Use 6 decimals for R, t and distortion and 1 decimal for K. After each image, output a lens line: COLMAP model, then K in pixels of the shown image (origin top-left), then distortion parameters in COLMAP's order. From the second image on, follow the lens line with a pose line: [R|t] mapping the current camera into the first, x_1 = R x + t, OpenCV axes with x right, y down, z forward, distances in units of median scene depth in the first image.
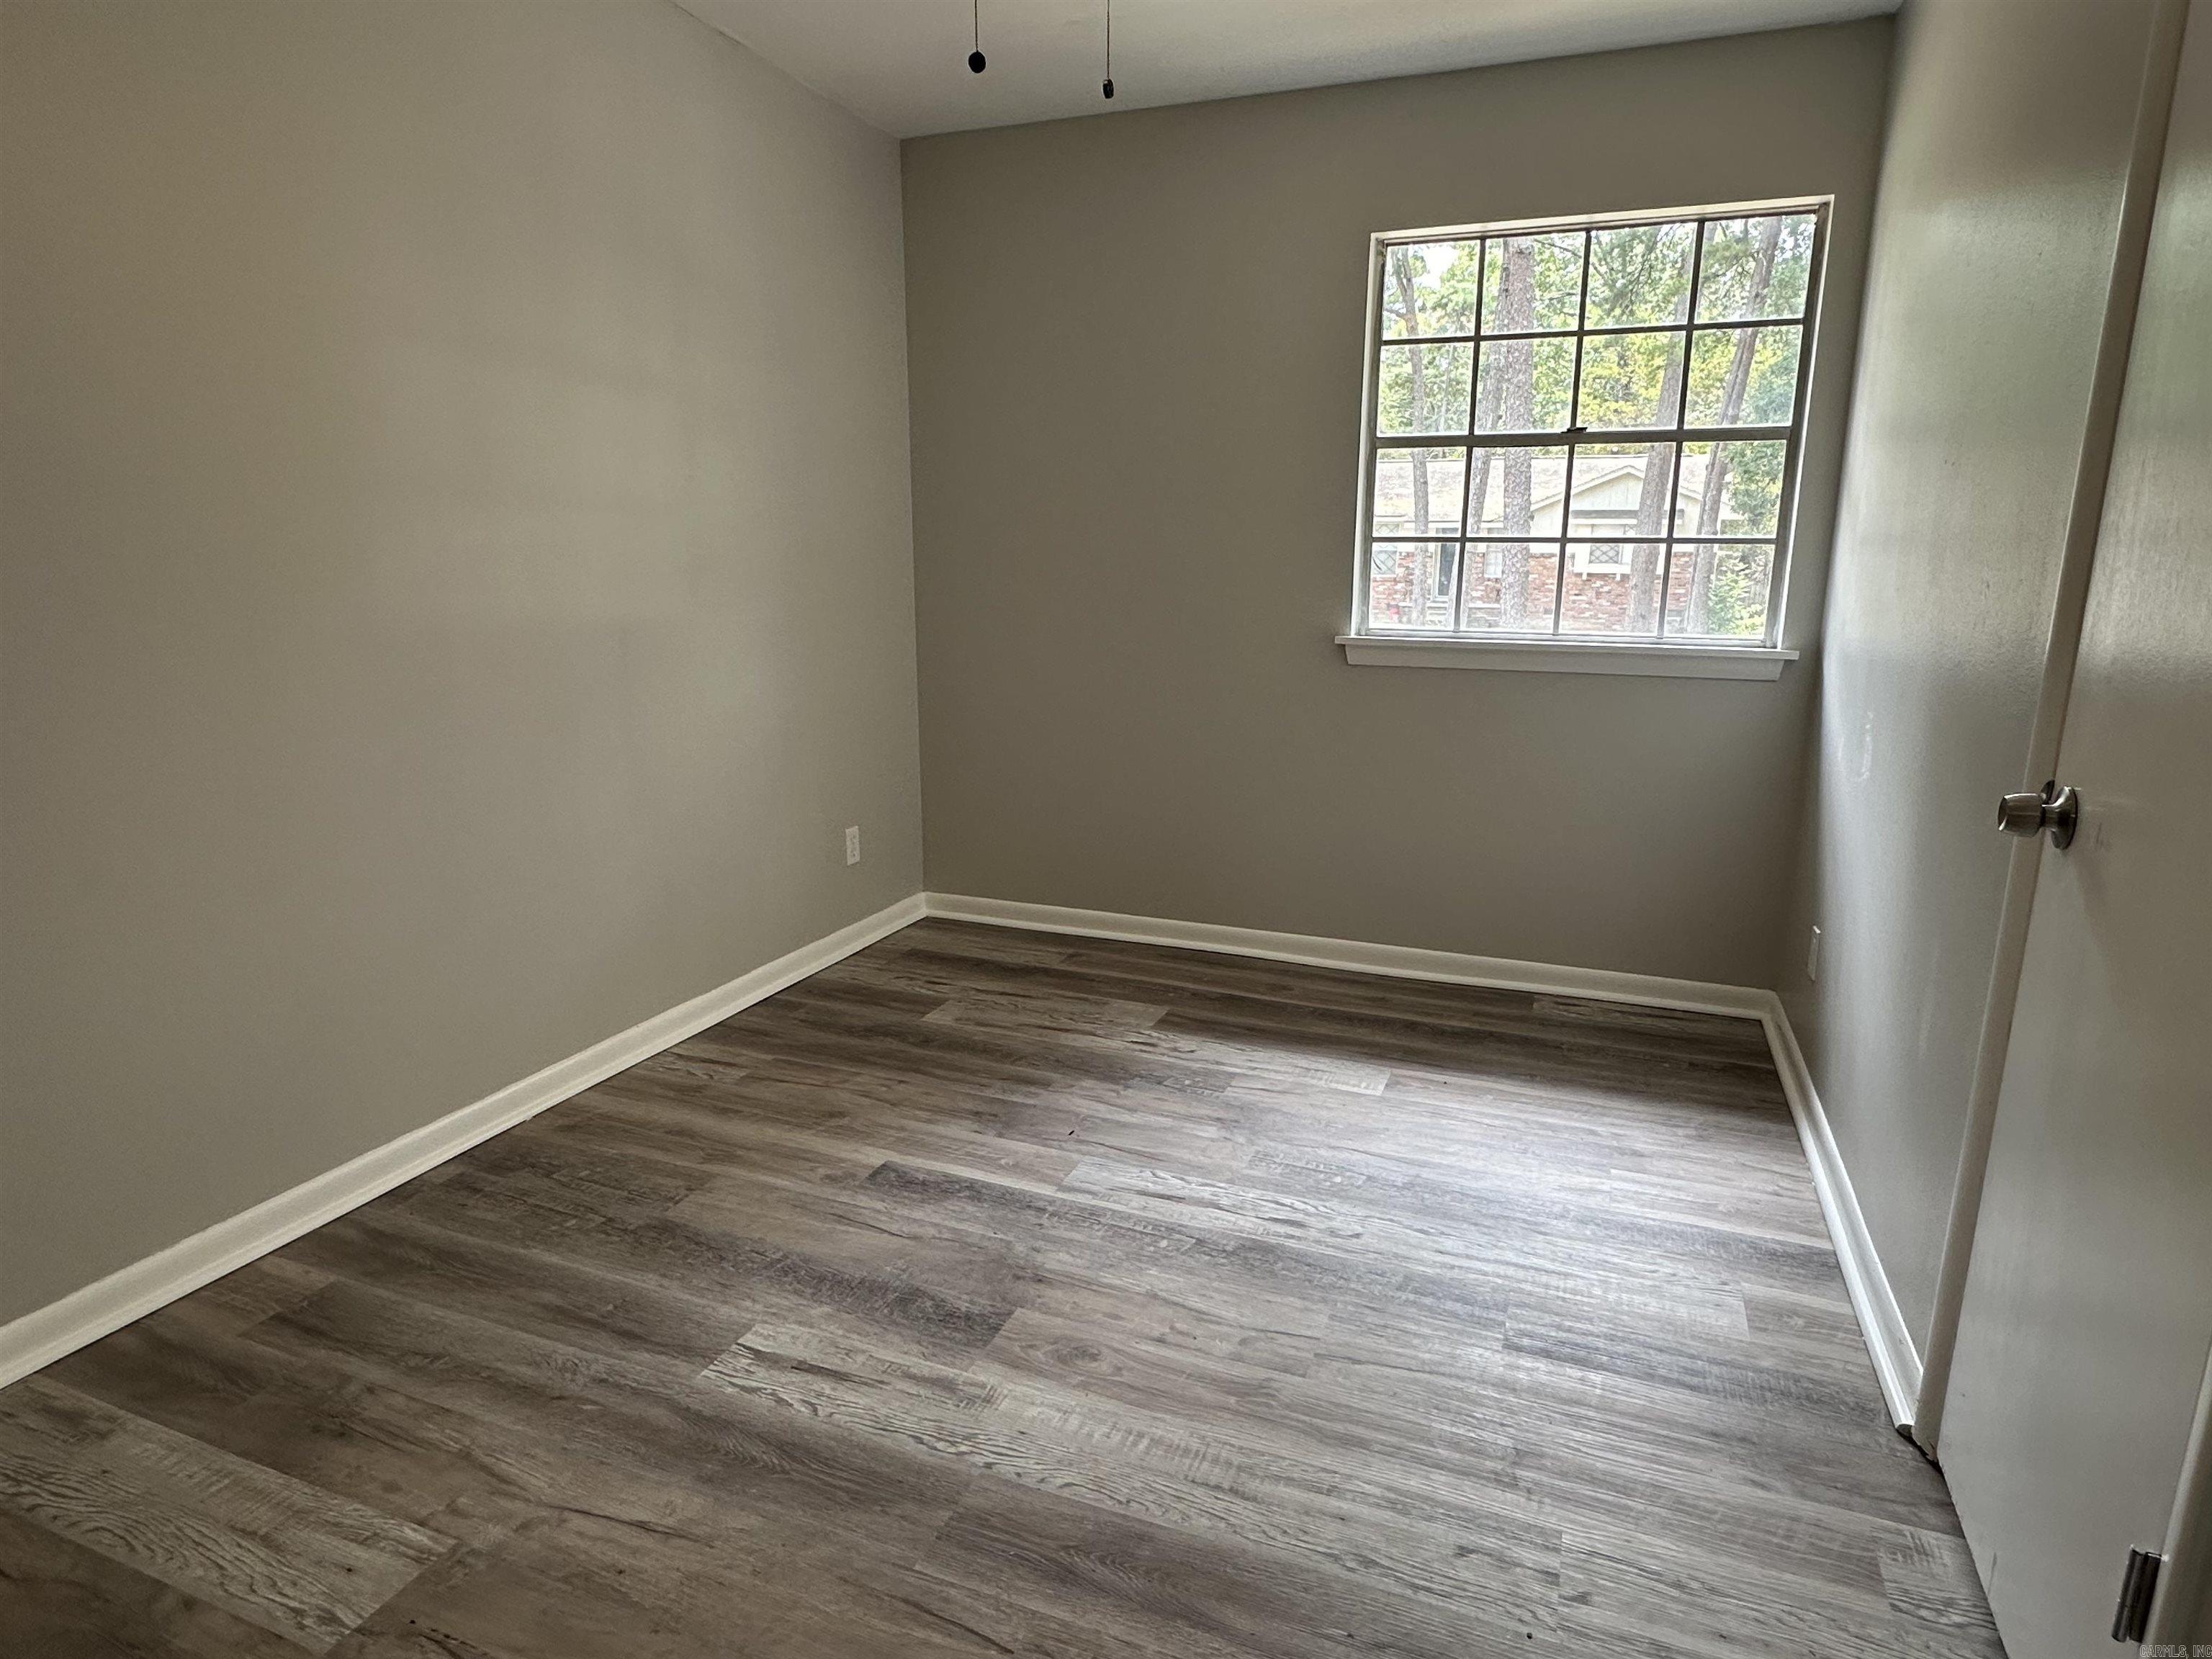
lens RADIAL K [[1248.2, 0, 1103.1], [0, 1248.2, 840.7], [0, 0, 1]] dist [-0.005471, 0.000560]
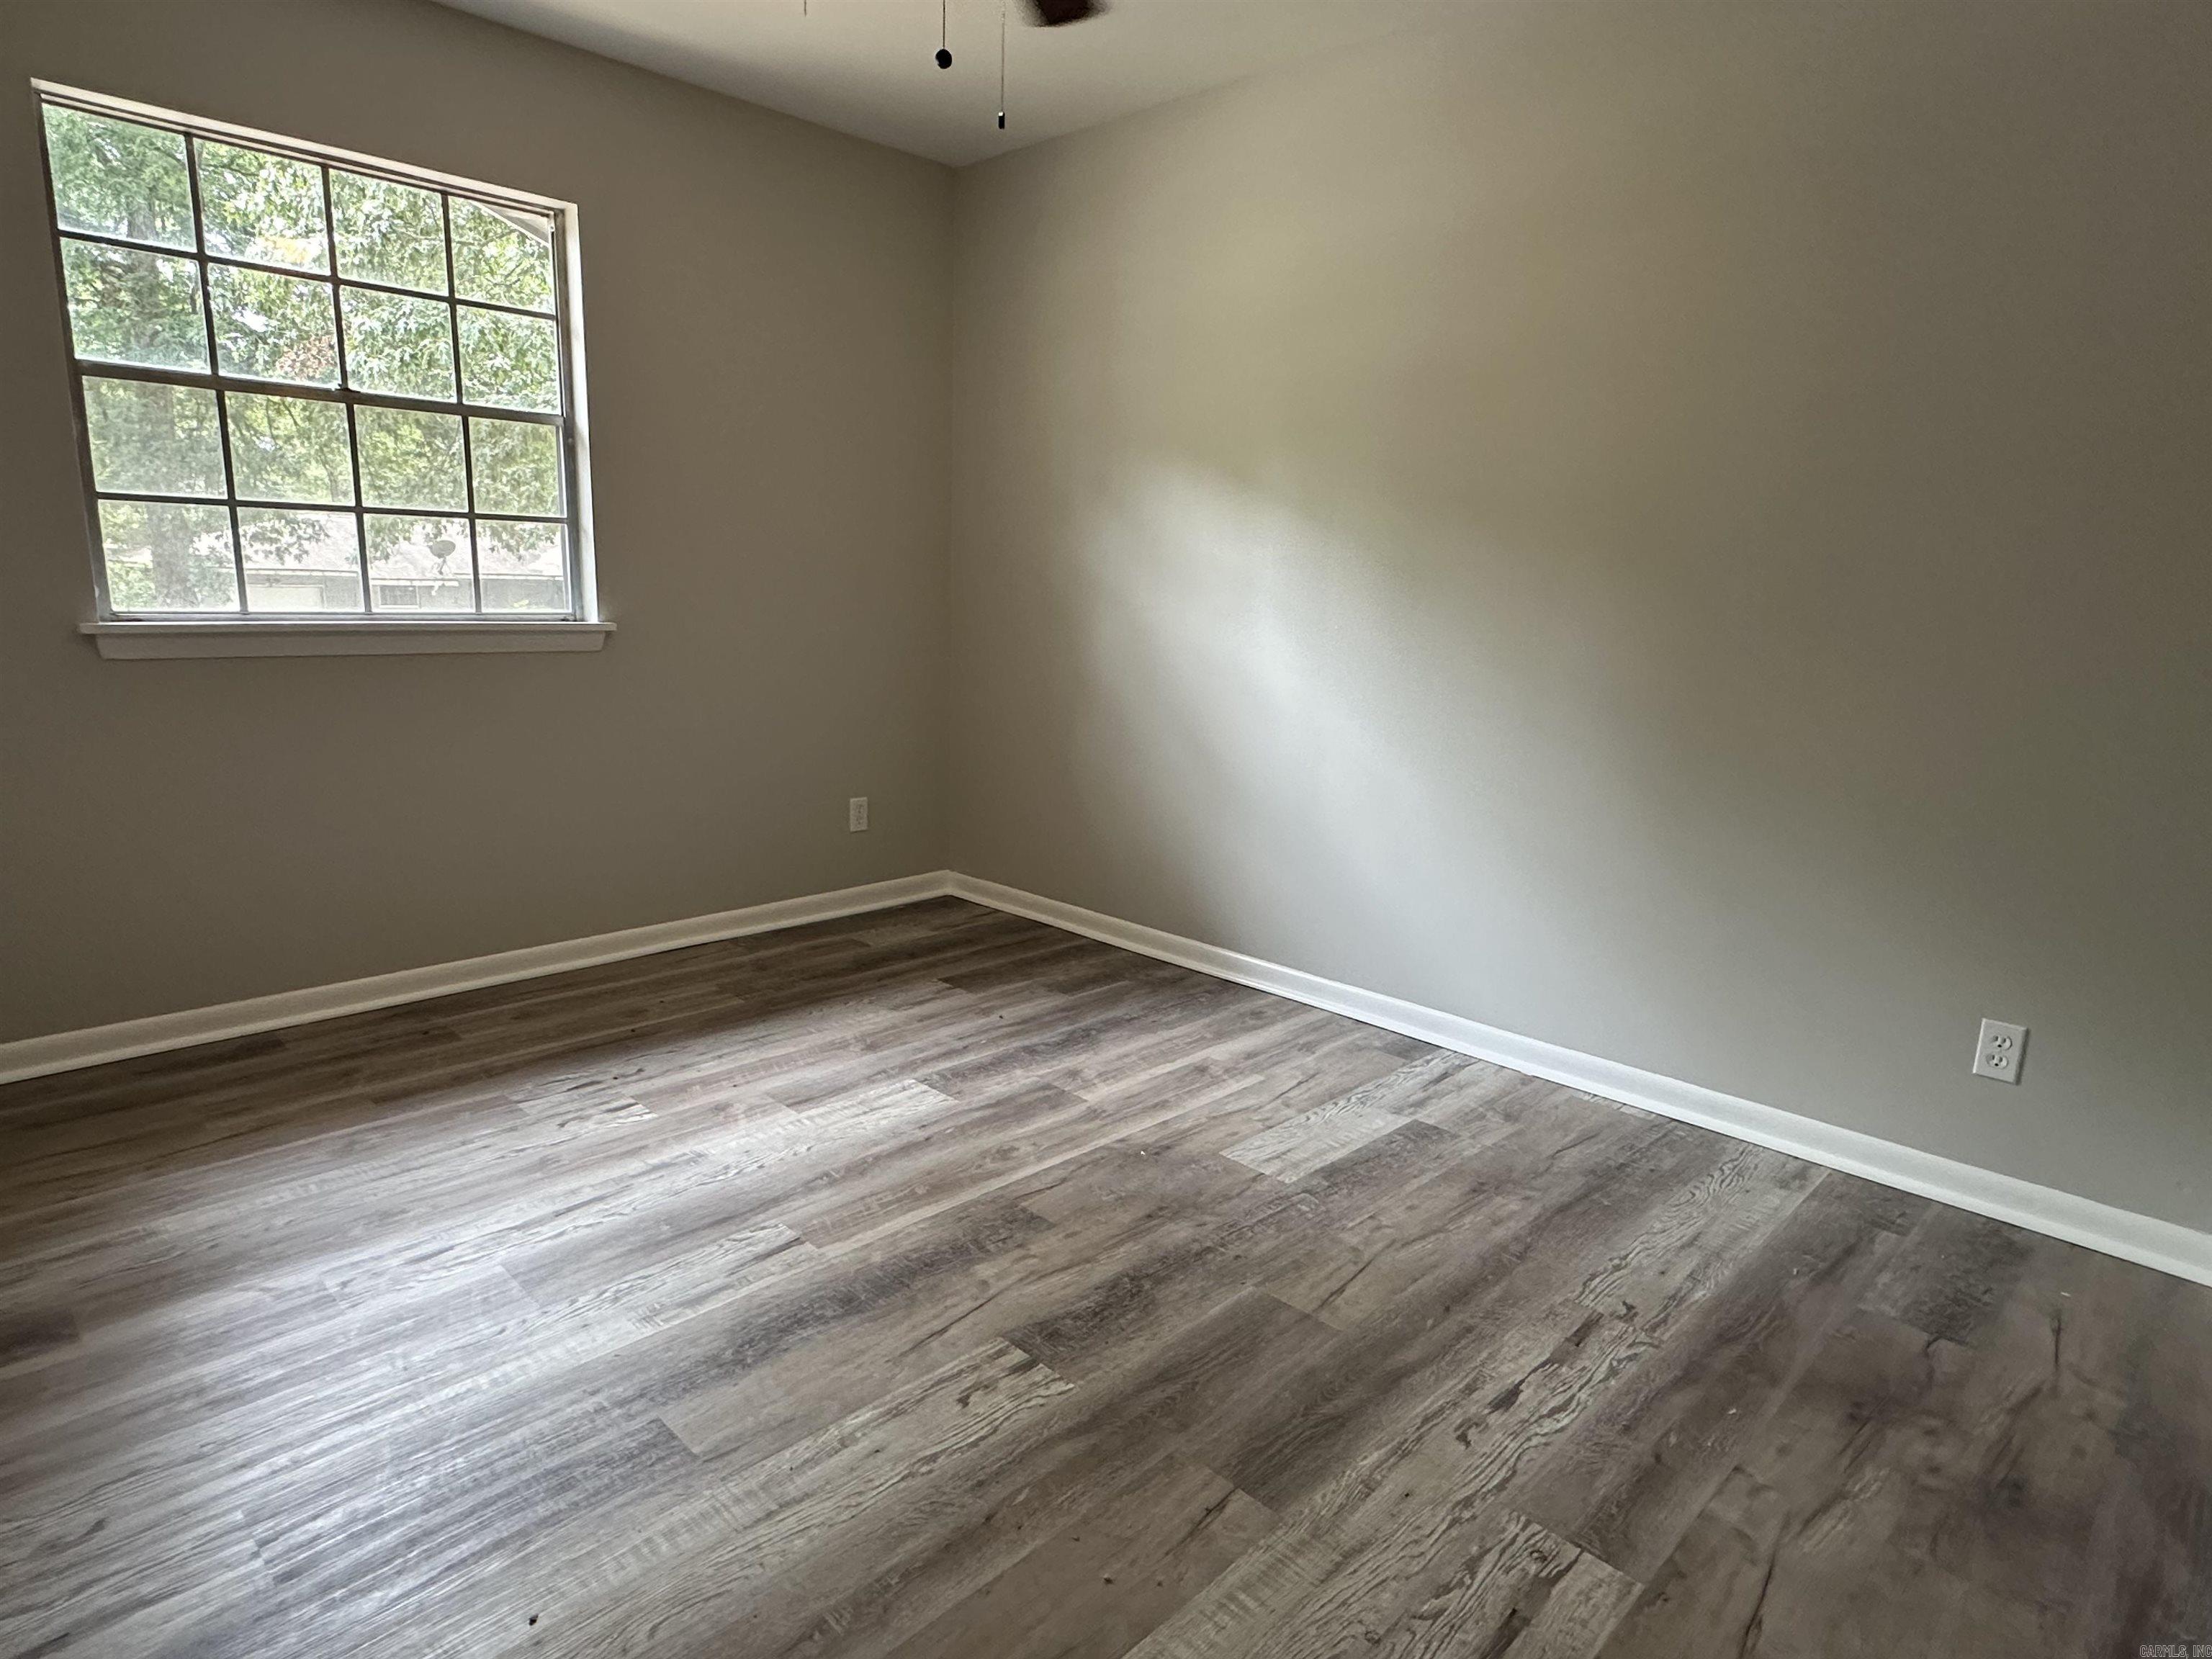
lens RADIAL K [[1248.2, 0, 1099.2], [0, 1248.2, 823.9], [0, 0, 1]] dist [-0.005471, 0.000560]
pose [[0.400574, -0.169152, 0.900515, -0.550966], [0.179742, 0.978223, 0.103795, -0.030970], [-0.898462, 0.120283, 0.422255, 0.332137]]
